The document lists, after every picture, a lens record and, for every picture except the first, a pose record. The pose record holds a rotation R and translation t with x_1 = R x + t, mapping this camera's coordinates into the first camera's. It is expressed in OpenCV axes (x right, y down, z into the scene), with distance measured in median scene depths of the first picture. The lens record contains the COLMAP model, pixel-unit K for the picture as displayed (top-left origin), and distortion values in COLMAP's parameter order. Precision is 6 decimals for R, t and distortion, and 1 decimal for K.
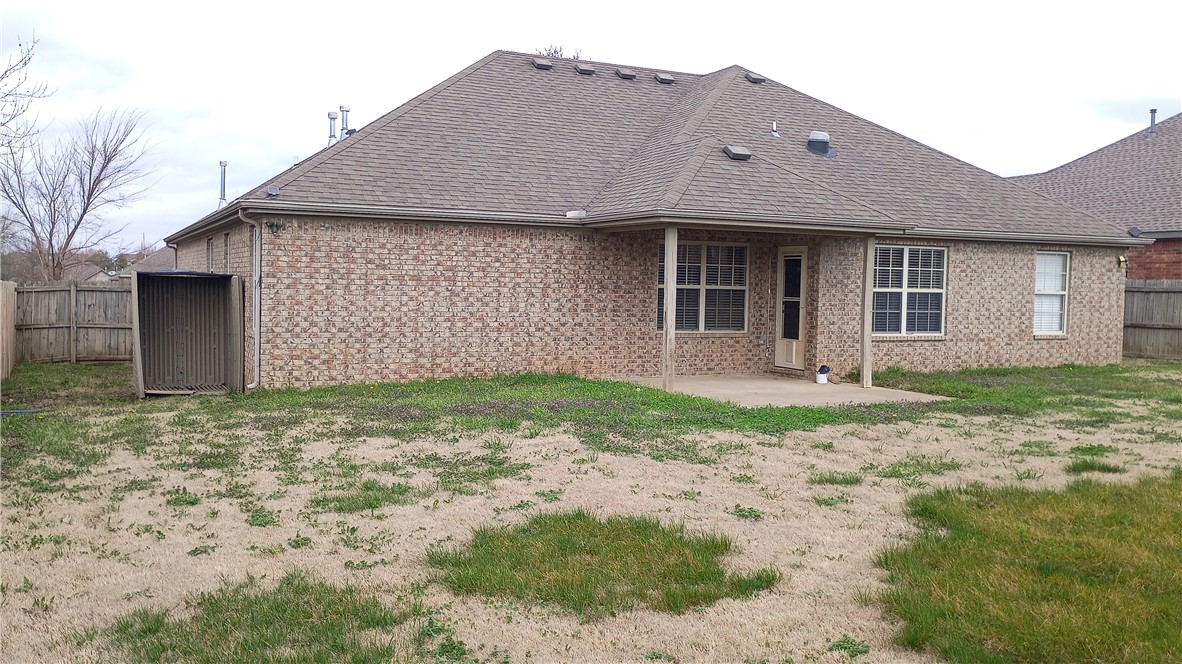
lens RADIAL K [[1019.0, 0, 595.2], [0, 1019.0, 333.2], [0, 0, 1]] dist [0.037123, -0.010256]
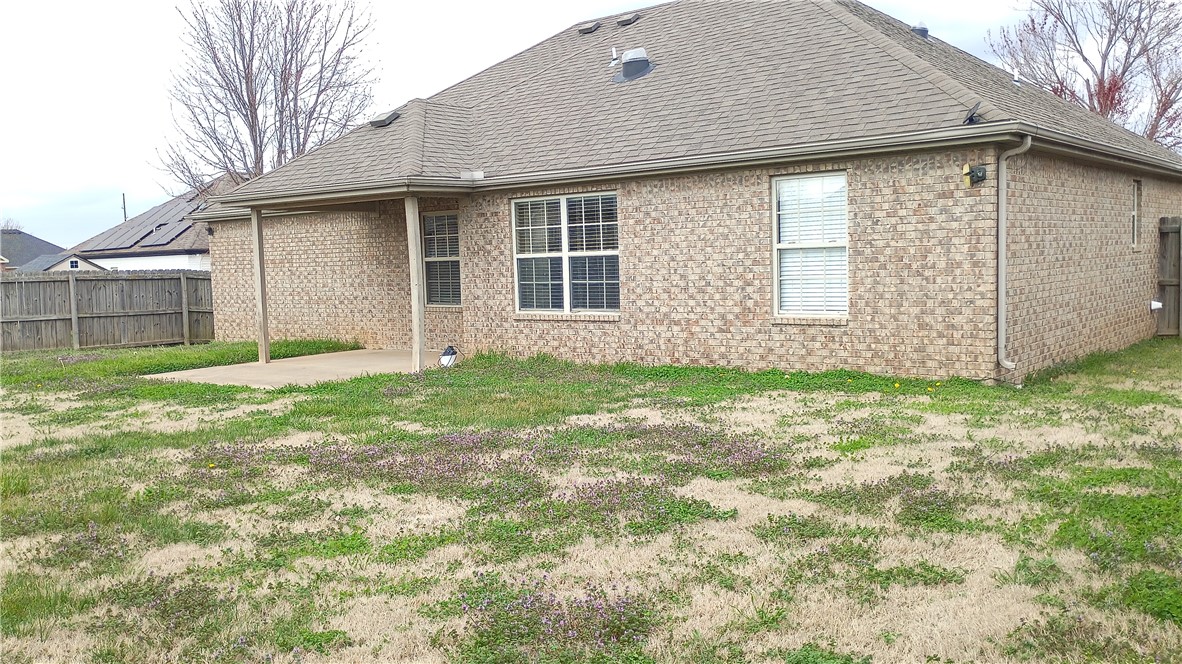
lens RADIAL K [[1019.0, 0, 586.8], [0, 1019.0, 329.3], [0, 0, 1]] dist [0.037123, -0.010256]
pose [[0.427675, 0.033134, -0.903325, 1.005784], [-0.000590, 0.999338, 0.036376, -0.014084], [0.903932, -0.015024, 0.427411, 0.698767]]
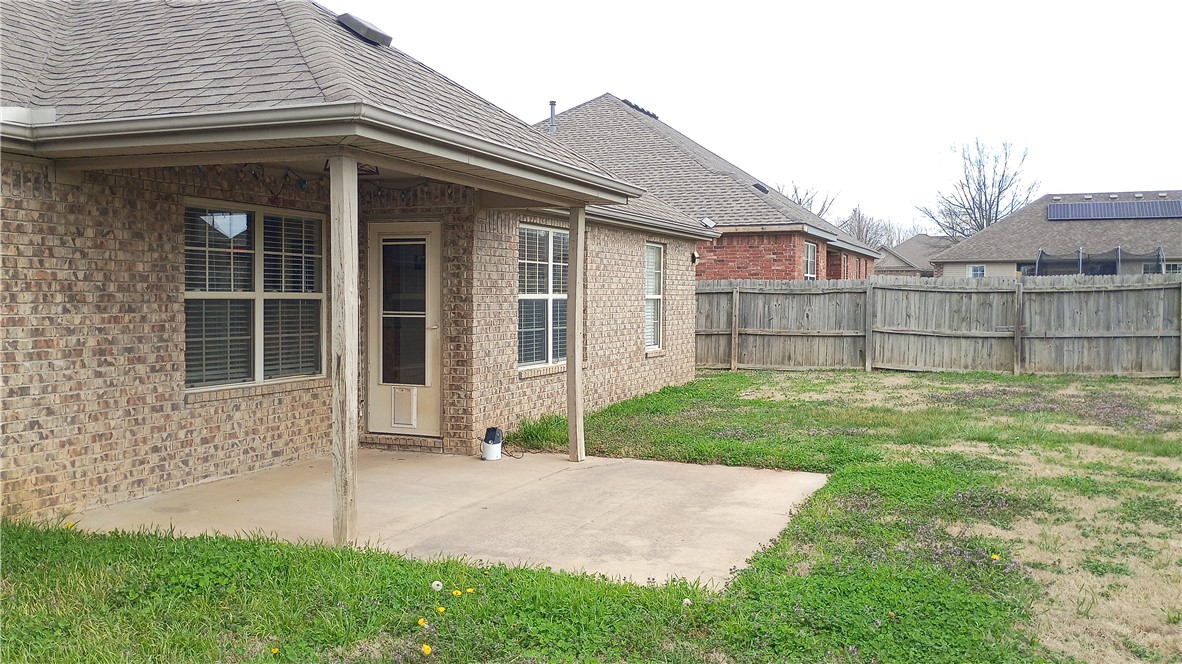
lens RADIAL K [[1019.0, 0, 594.7], [0, 1019.0, 334.7], [0, 0, 1]] dist [0.037123, -0.010256]
pose [[0.740539, -0.039988, 0.670823, -0.113737], [0.041417, 0.999046, 0.013832, -0.025691], [-0.670736, 0.017541, 0.741488, 0.505644]]
